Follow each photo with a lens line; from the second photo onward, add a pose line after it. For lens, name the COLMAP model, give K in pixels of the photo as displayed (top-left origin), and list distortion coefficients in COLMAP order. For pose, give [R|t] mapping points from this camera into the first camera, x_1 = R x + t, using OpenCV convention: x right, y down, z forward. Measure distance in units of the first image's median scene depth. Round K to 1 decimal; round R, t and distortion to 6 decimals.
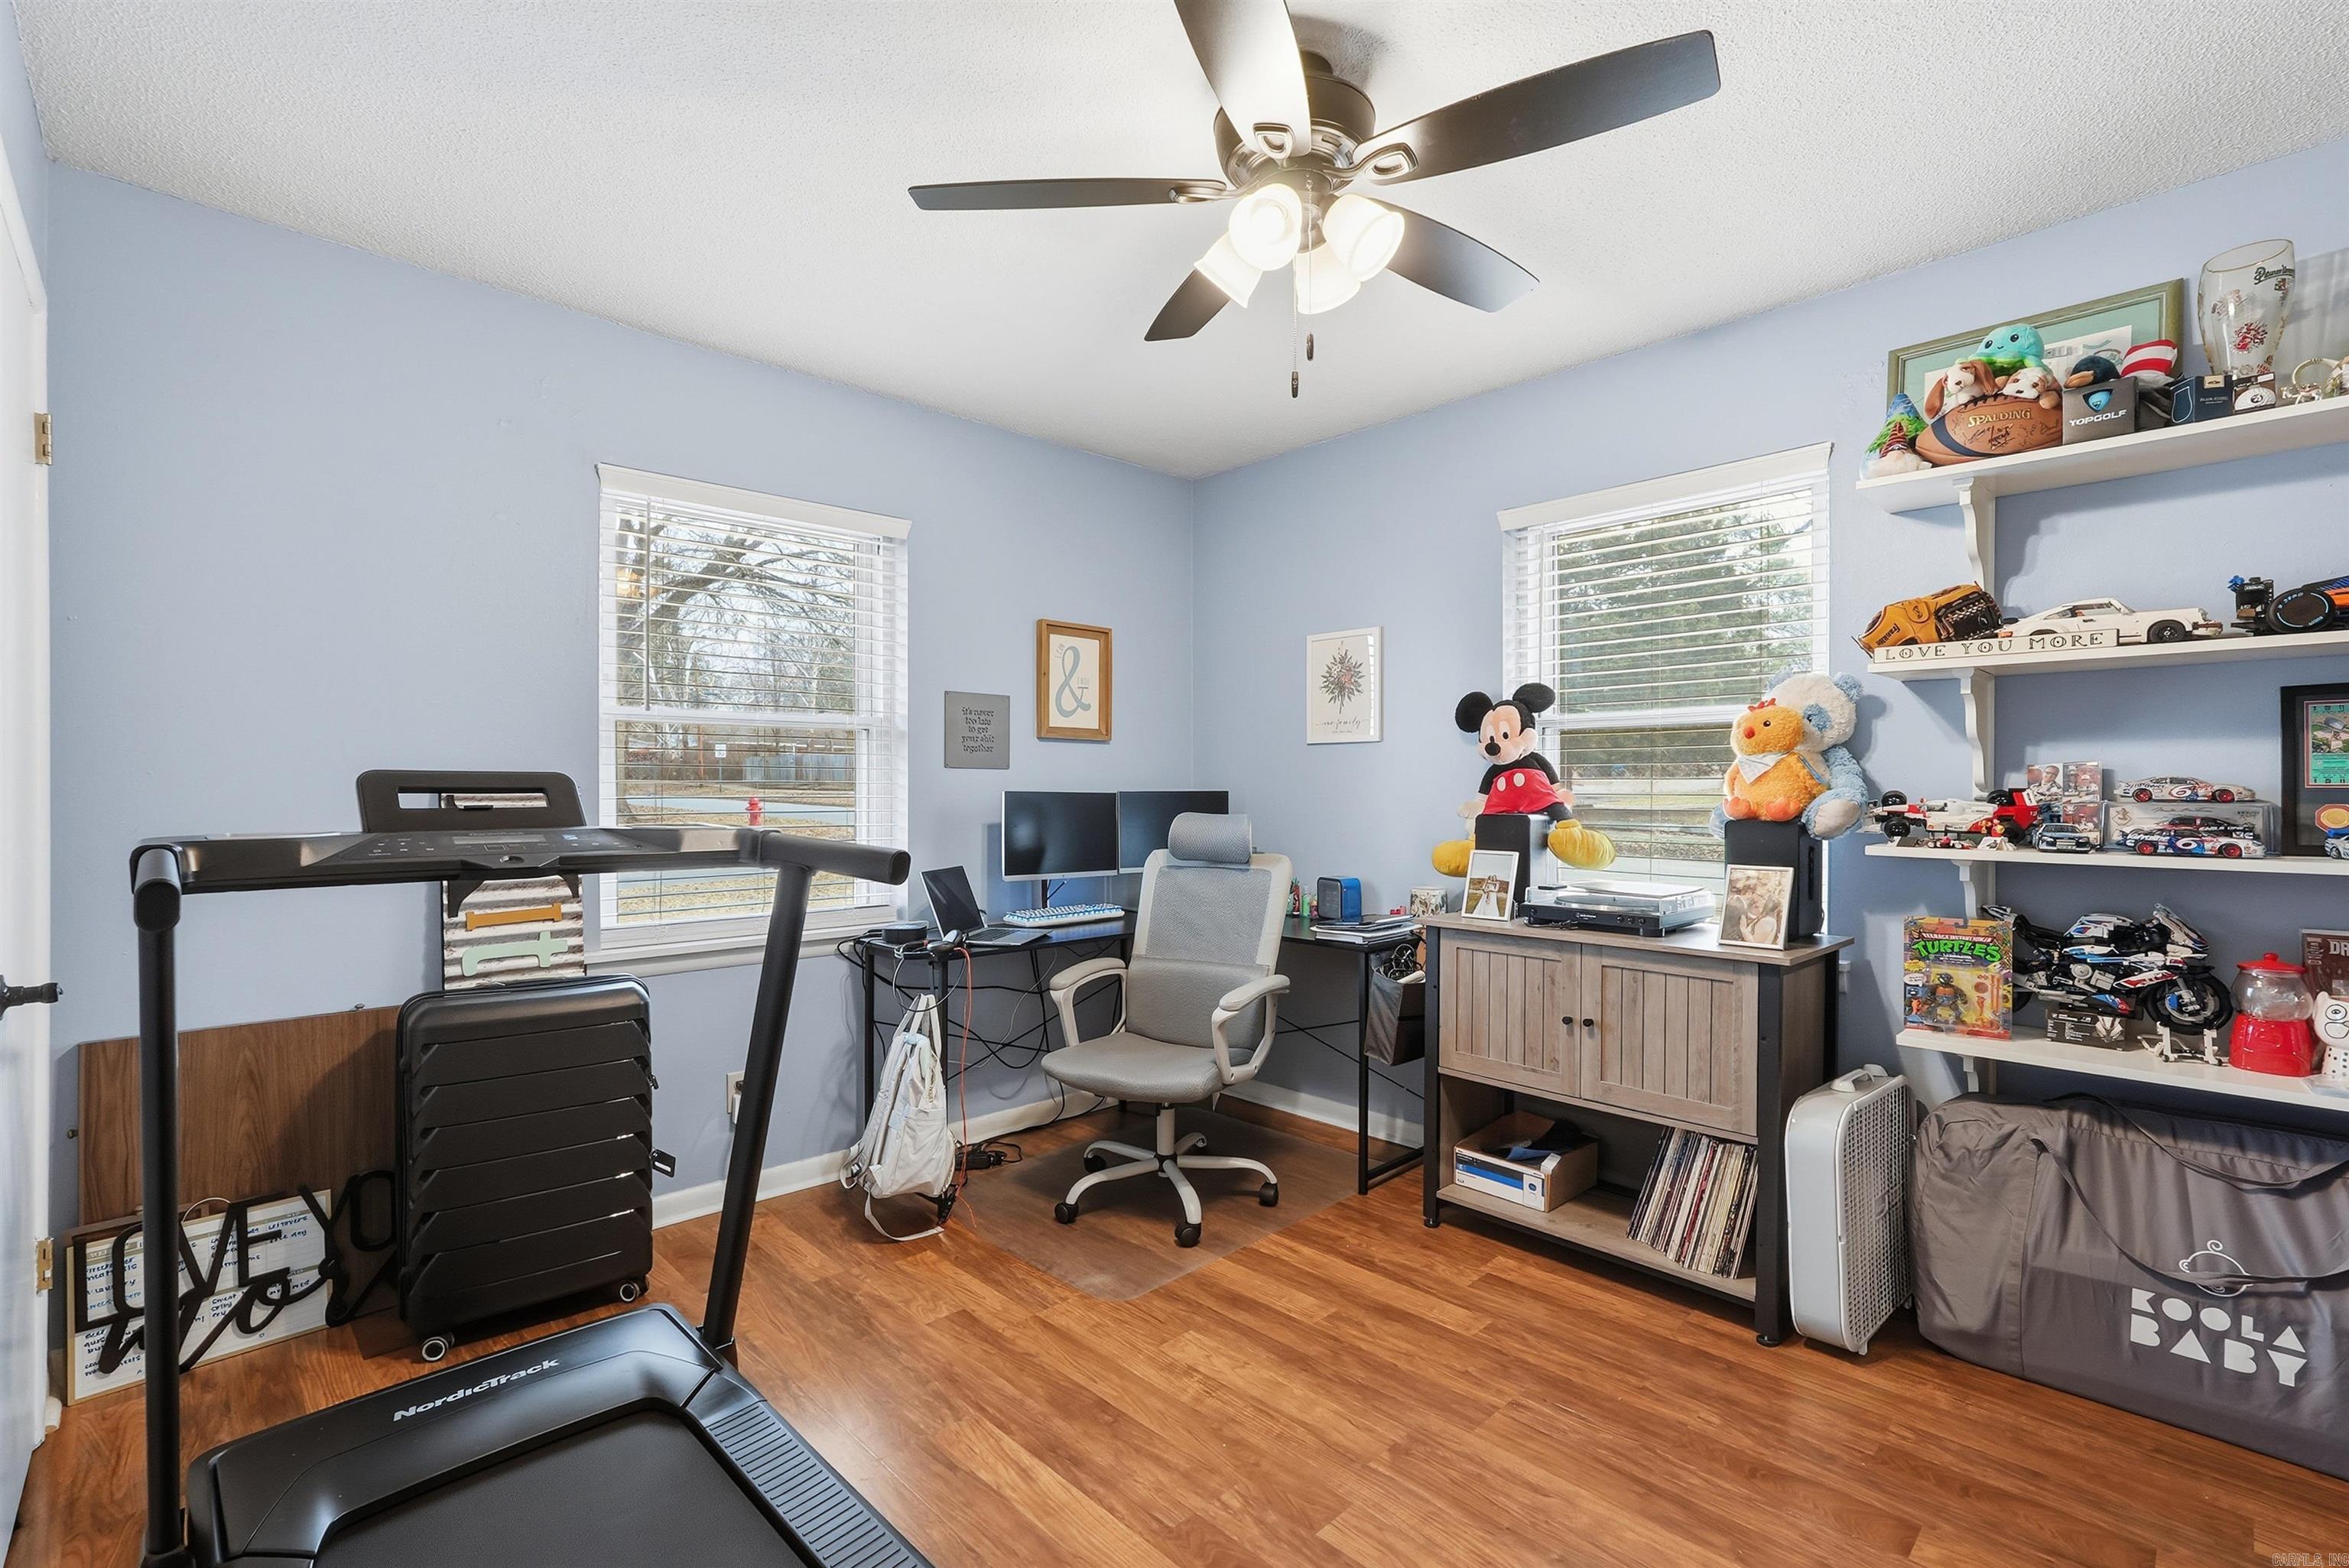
lens RADIAL K [[1047.2, 0, 1177.1], [0, 1047.2, 786.2], [0, 0, 1]] dist [-0.016967, 0.008010]
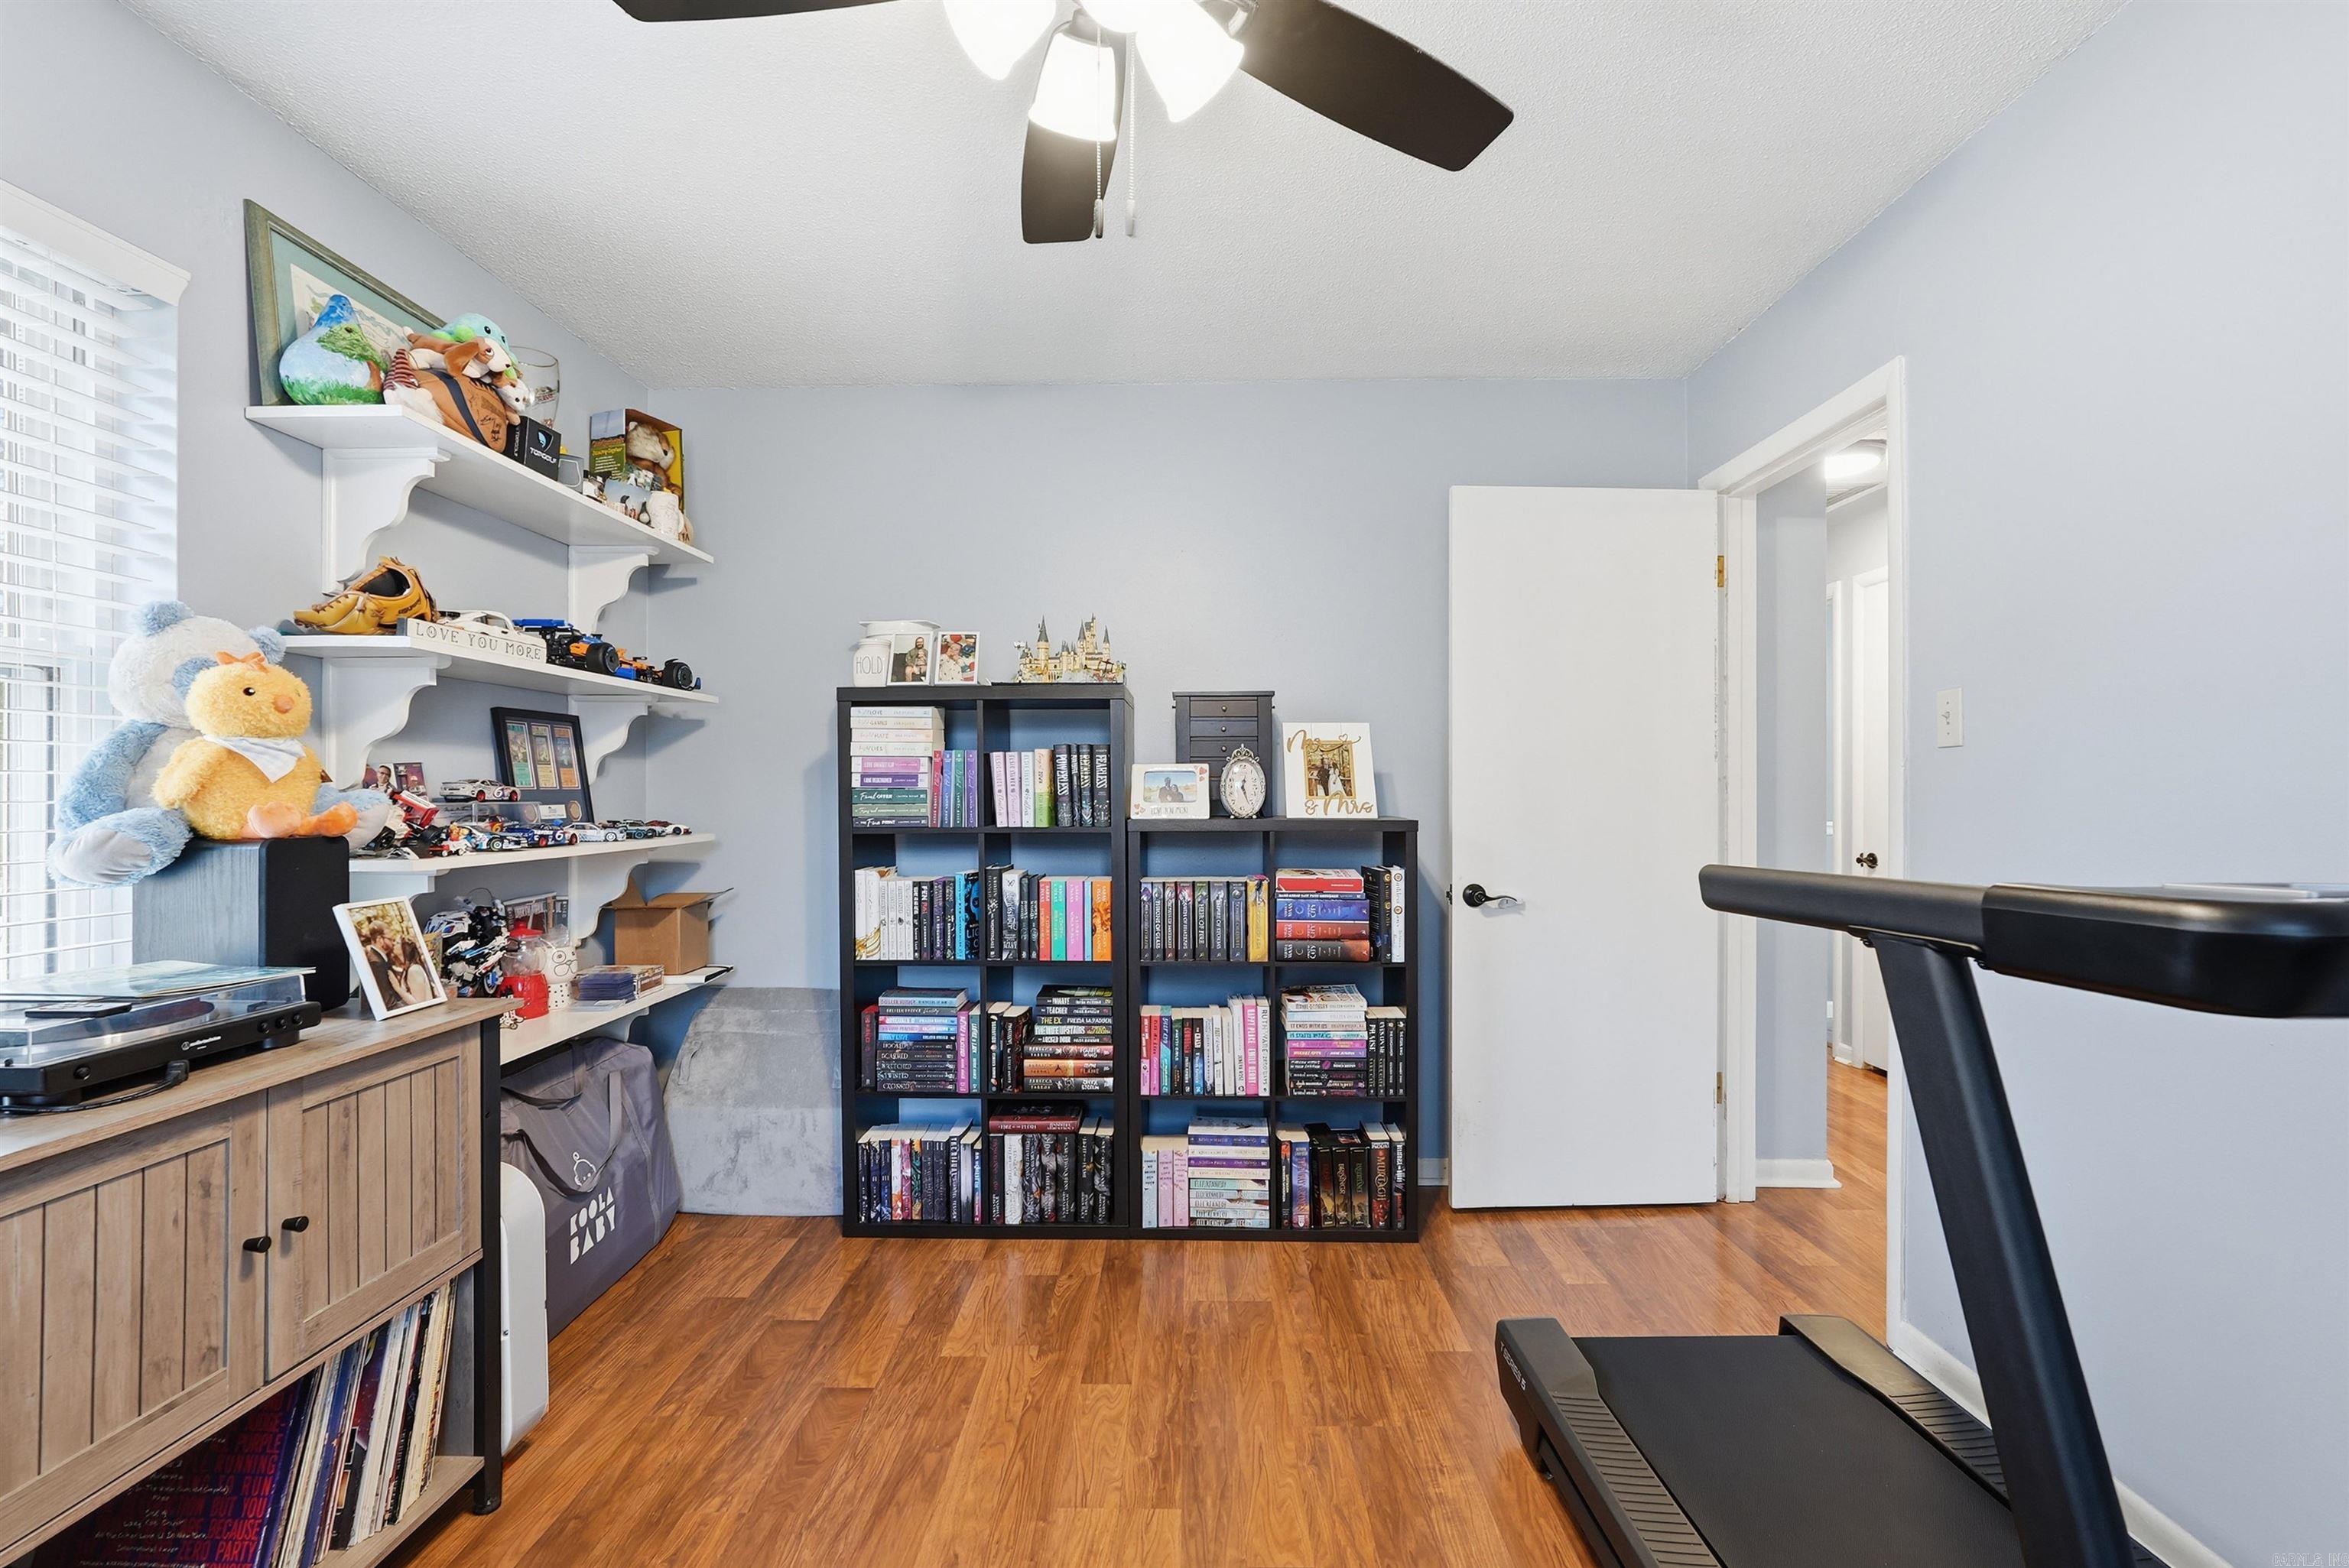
lens RADIAL K [[1047.2, 0, 1176.6], [0, 1047.2, 788.6], [0, 0, 1]] dist [-0.016967, 0.008010]
pose [[-0.711902, 0.005583, 0.702256, -0.367399], [0.003335, 0.999984, -0.004570, 0.008541], [-0.702271, -0.000912, -0.711910, 1.293156]]
